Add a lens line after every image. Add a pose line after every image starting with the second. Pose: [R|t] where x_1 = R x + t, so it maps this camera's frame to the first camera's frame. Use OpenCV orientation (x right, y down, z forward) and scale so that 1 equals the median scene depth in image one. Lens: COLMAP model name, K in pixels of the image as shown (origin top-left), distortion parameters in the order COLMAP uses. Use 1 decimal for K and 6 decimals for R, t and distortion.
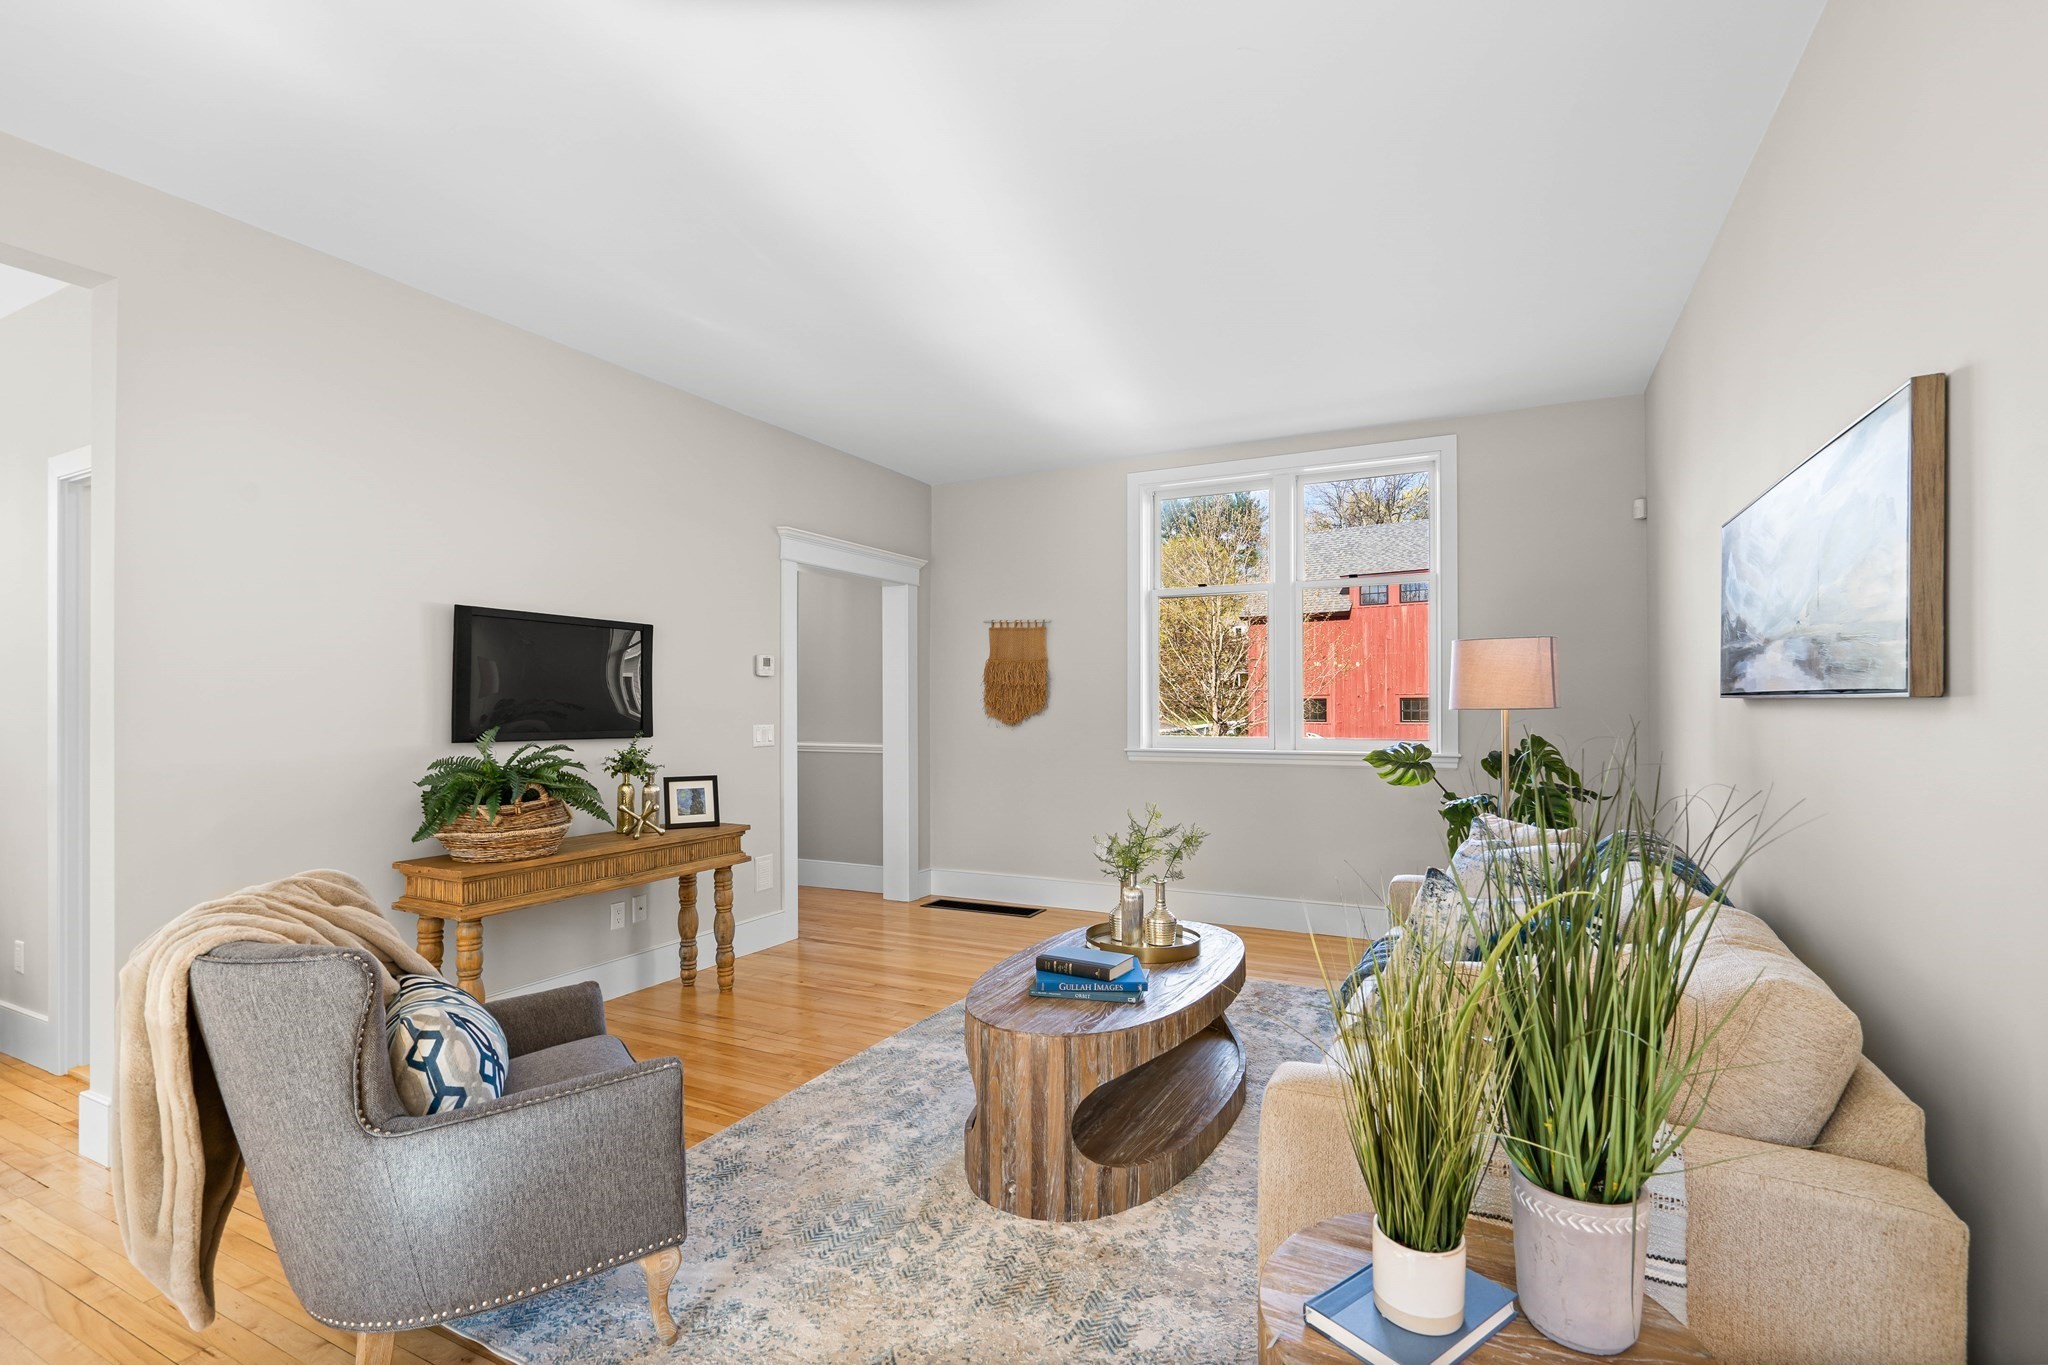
lens RADIAL K [[936.2, 0, 1026.1], [0, 936.2, 698.4], [0, 0, 1]] dist [-0.003327, 0.000899]
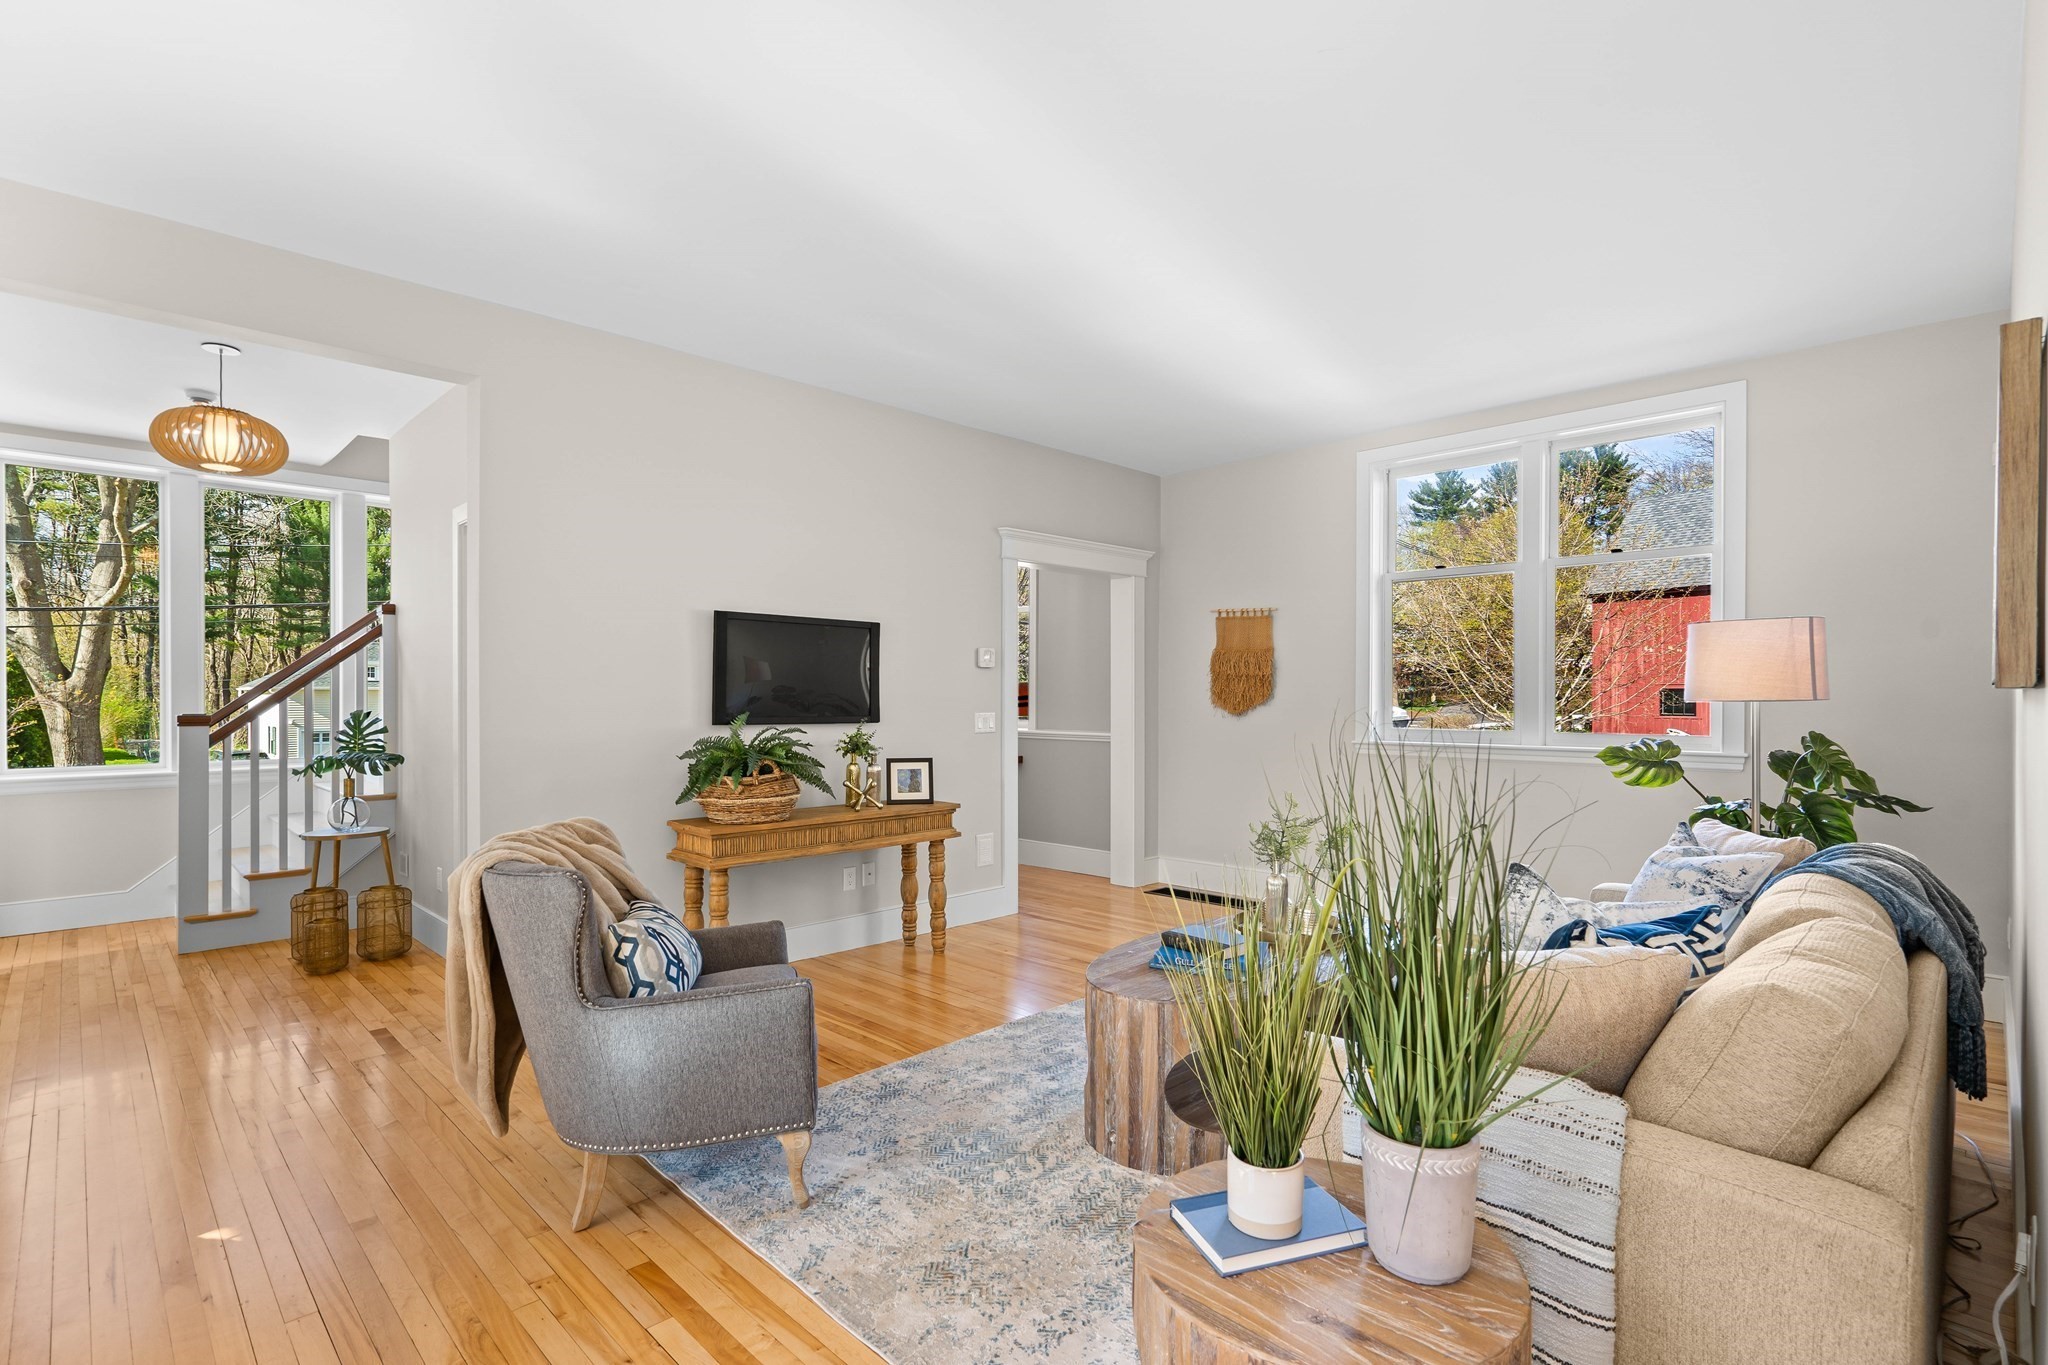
lens RADIAL K [[936.2, 0, 991.0], [0, 936.2, 696.5], [0, 0, 1]] dist [-0.003327, 0.000899]
pose [[0.951929, 0.003236, -0.306303, 0.183410], [-0.000518, 0.999960, 0.008954, -0.000577], [0.306320, -0.008365, 0.951892, -0.078913]]
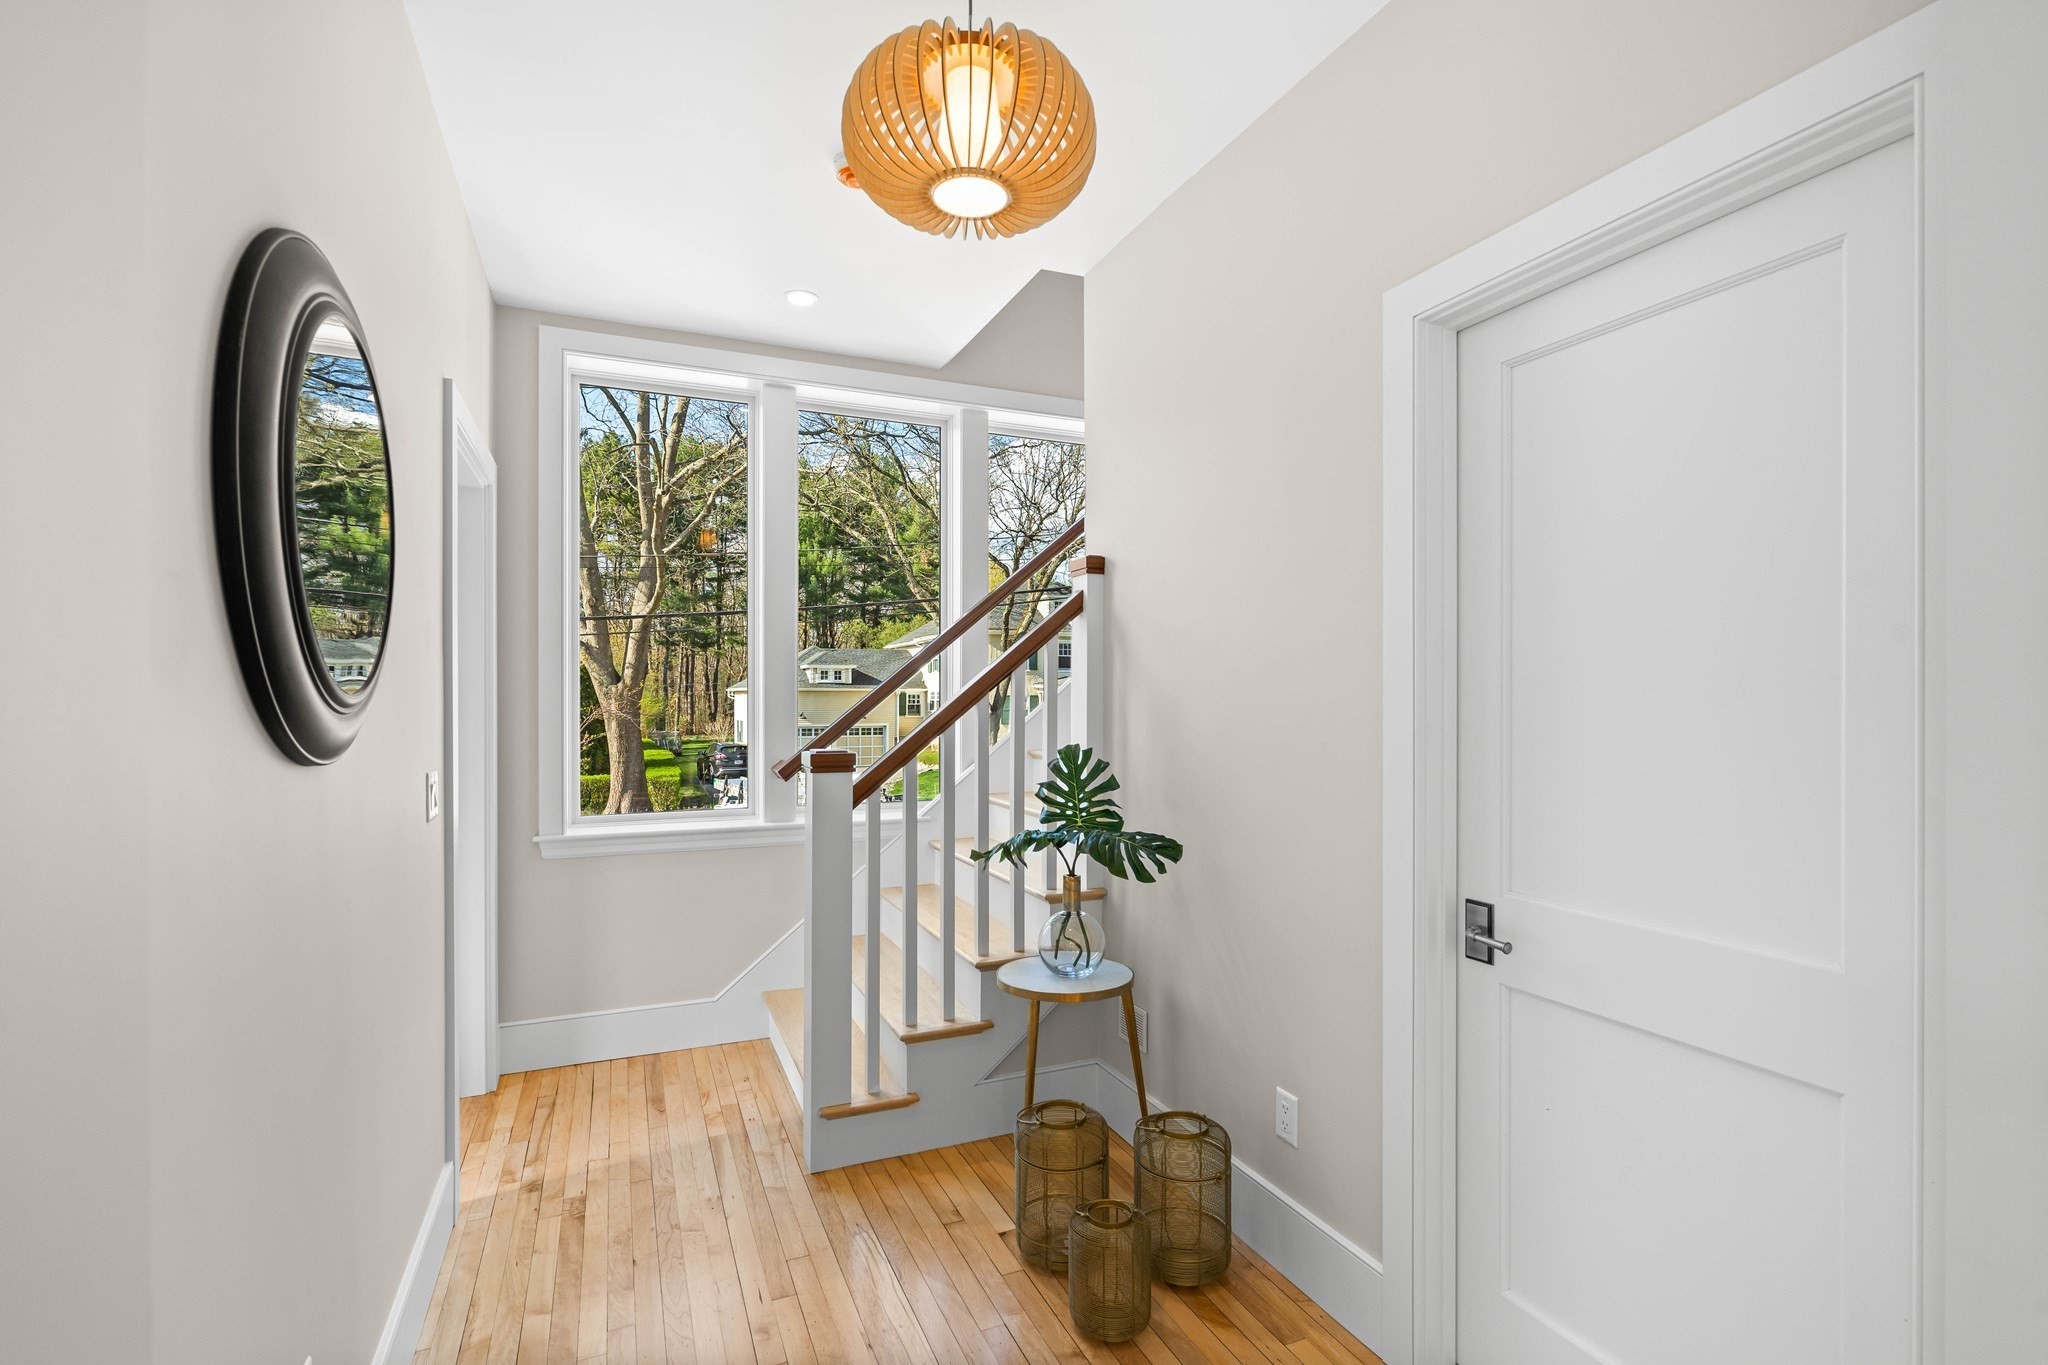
lens RADIAL K [[936.2, 0, 1022.4], [0, 936.2, 696.1], [0, 0, 1]] dist [-0.003327, 0.000899]
pose [[0.777549, 0.004526, -0.628806, -0.843527], [0.001511, 0.999958, 0.009066, -0.017715], [0.628821, -0.007999, 0.777509, 0.412302]]
